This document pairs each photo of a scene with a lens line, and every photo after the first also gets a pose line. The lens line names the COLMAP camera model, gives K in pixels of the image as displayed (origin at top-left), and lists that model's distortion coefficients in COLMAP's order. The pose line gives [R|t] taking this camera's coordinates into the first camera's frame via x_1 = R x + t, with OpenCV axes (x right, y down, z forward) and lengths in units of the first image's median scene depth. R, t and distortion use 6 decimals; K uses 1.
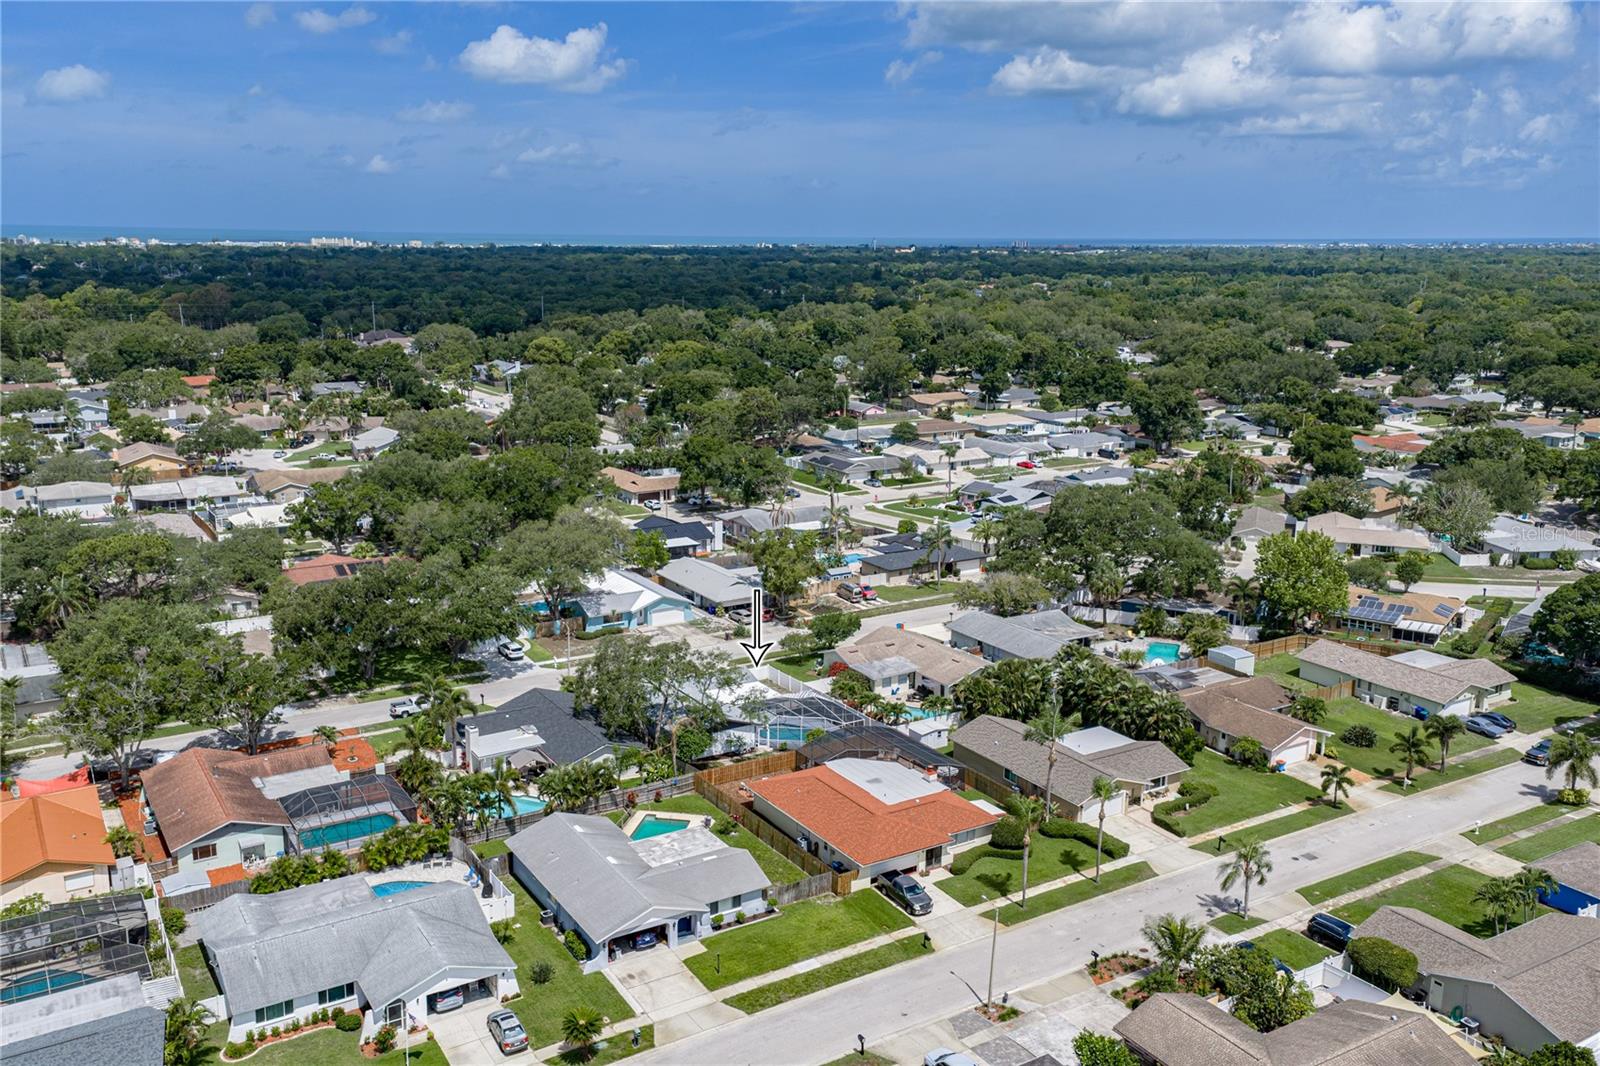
lens RADIAL K [[1329.4, 0, 794.6], [0, 1329.4, 538.5], [0, 0, 1]] dist [0.067876, -0.007227]
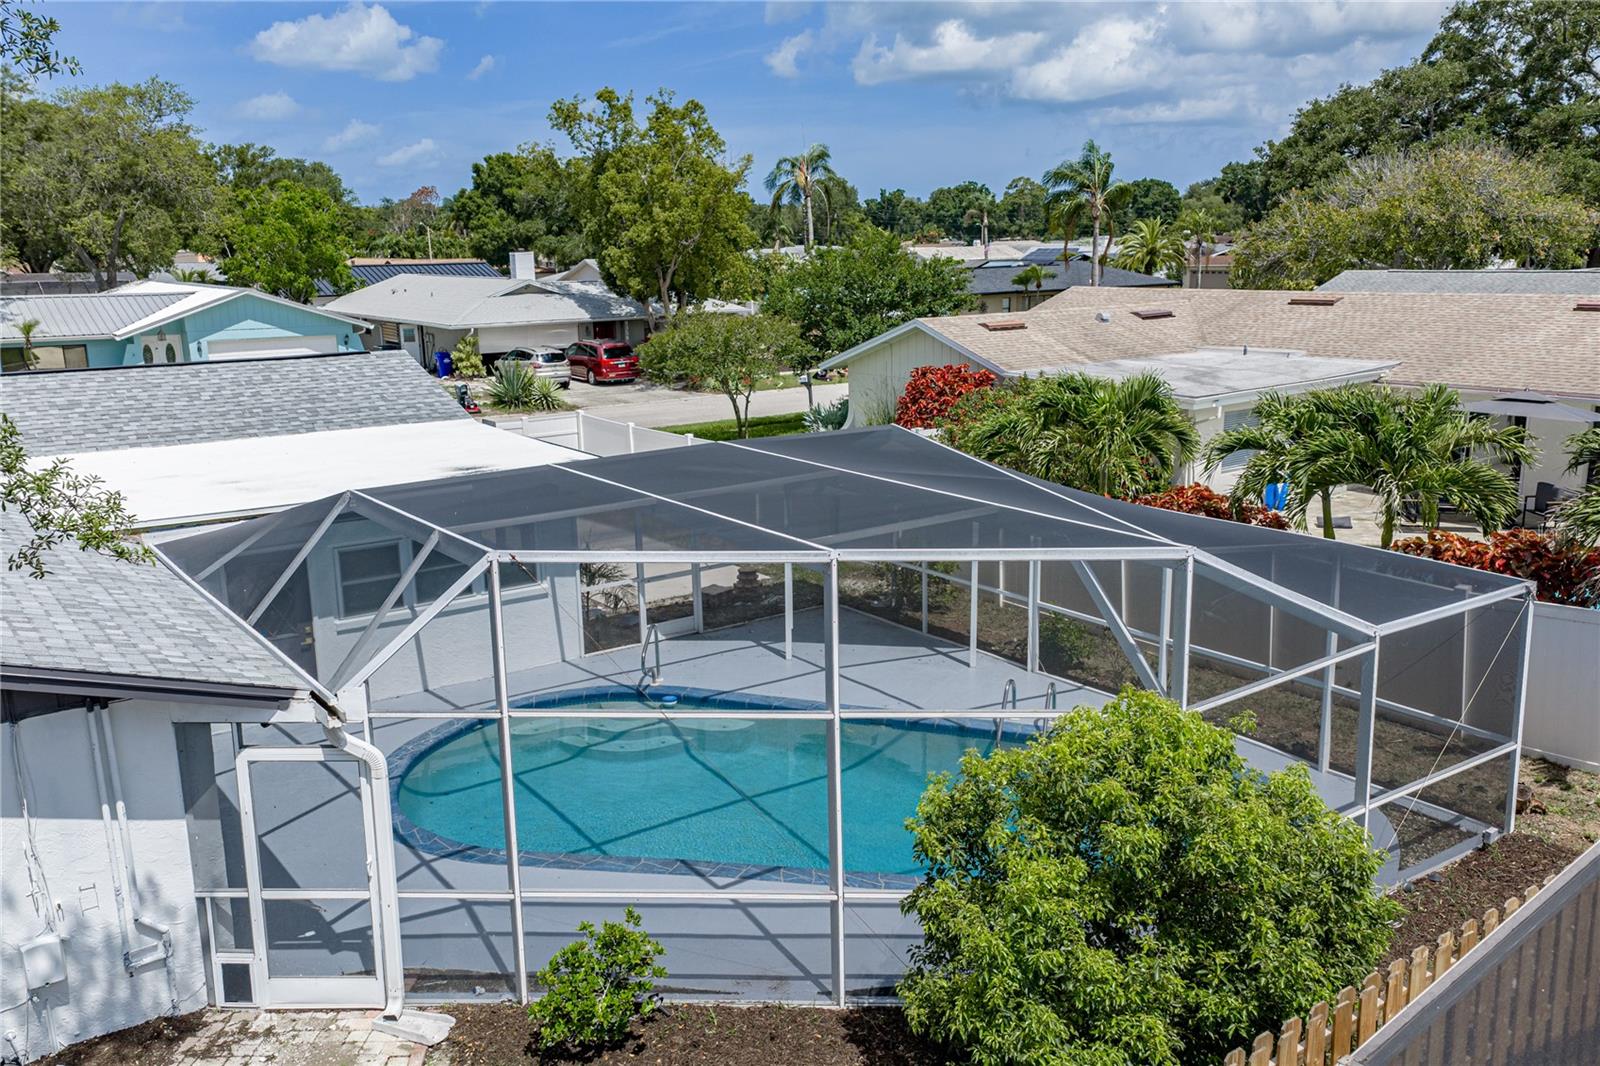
lens RADIAL K [[1329.4, 0, 794.6], [0, 1329.4, 538.5], [0, 0, 1]] dist [0.067876, -0.007227]
pose [[0.997219, -0.036929, 0.064741, -0.001880], [0.036675, 0.999314, 0.005115, 0.132597], [-0.064886, -0.002727, 0.997889, 0.927452]]
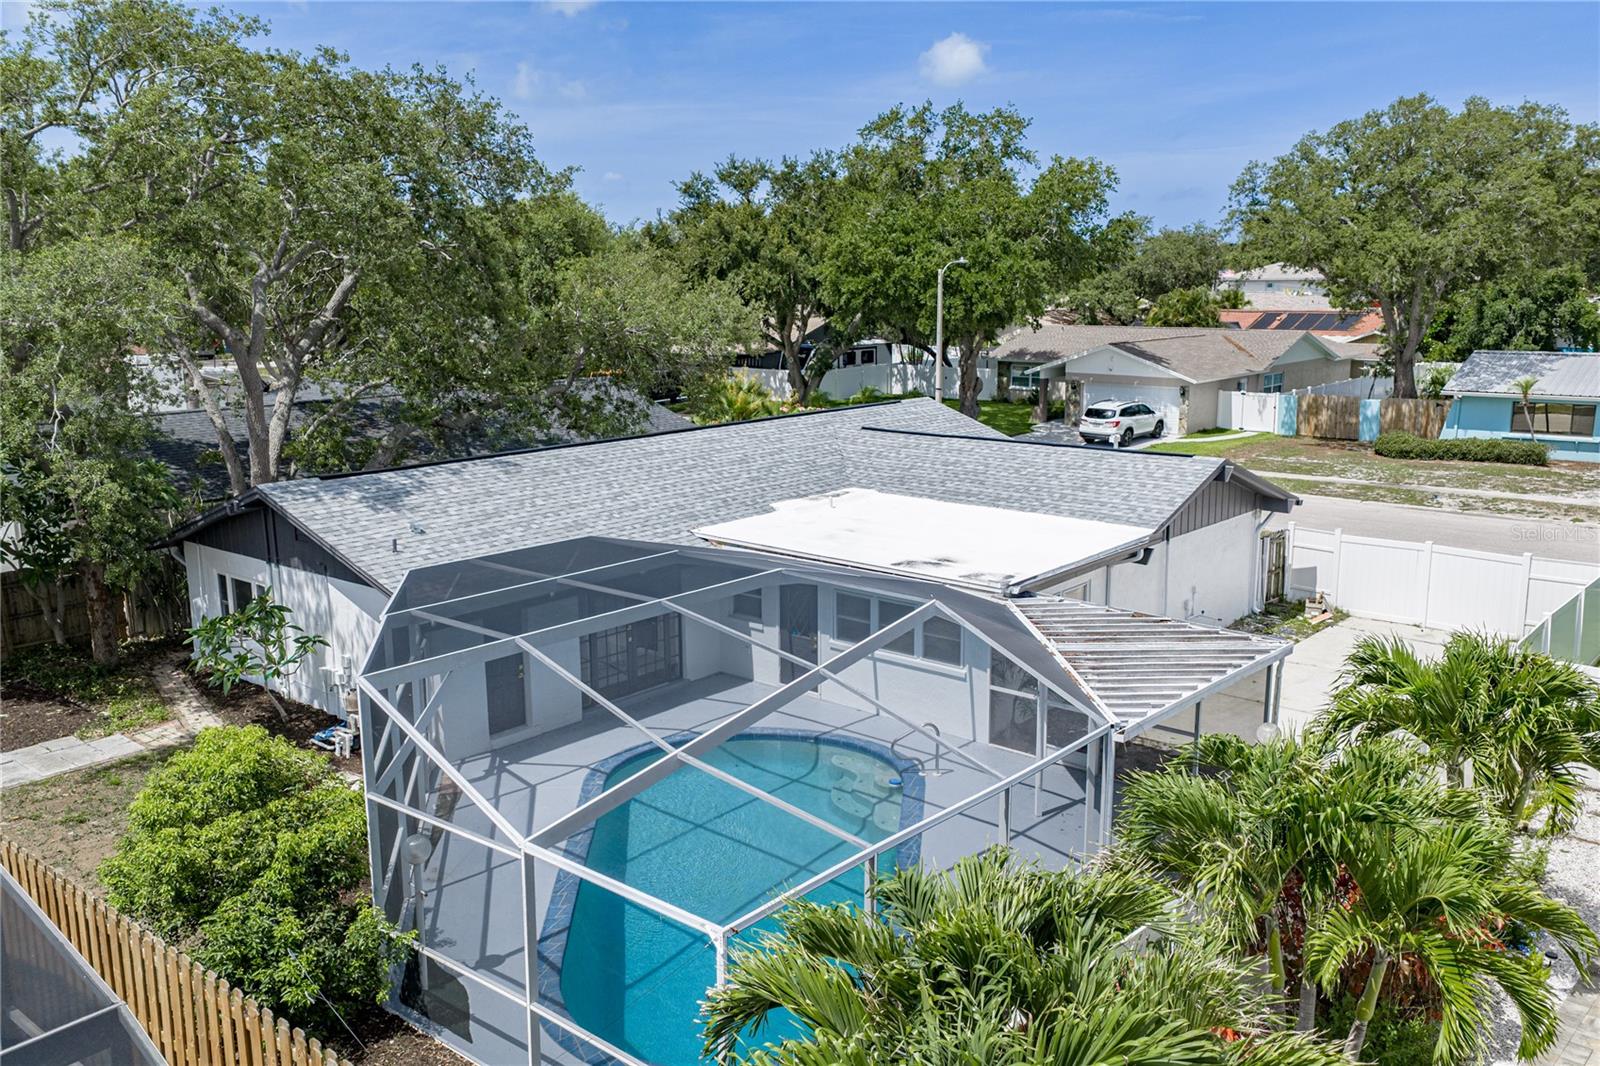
lens RADIAL K [[1329.4, 0, 794.6], [0, 1329.4, 538.5], [0, 0, 1]] dist [0.067876, -0.007227]
pose [[0.297717, 0.176754, -0.938148, 0.115747], [-0.200797, 0.972321, 0.119471, 0.108078], [0.933298, 0.152809, 0.324968, 0.988938]]
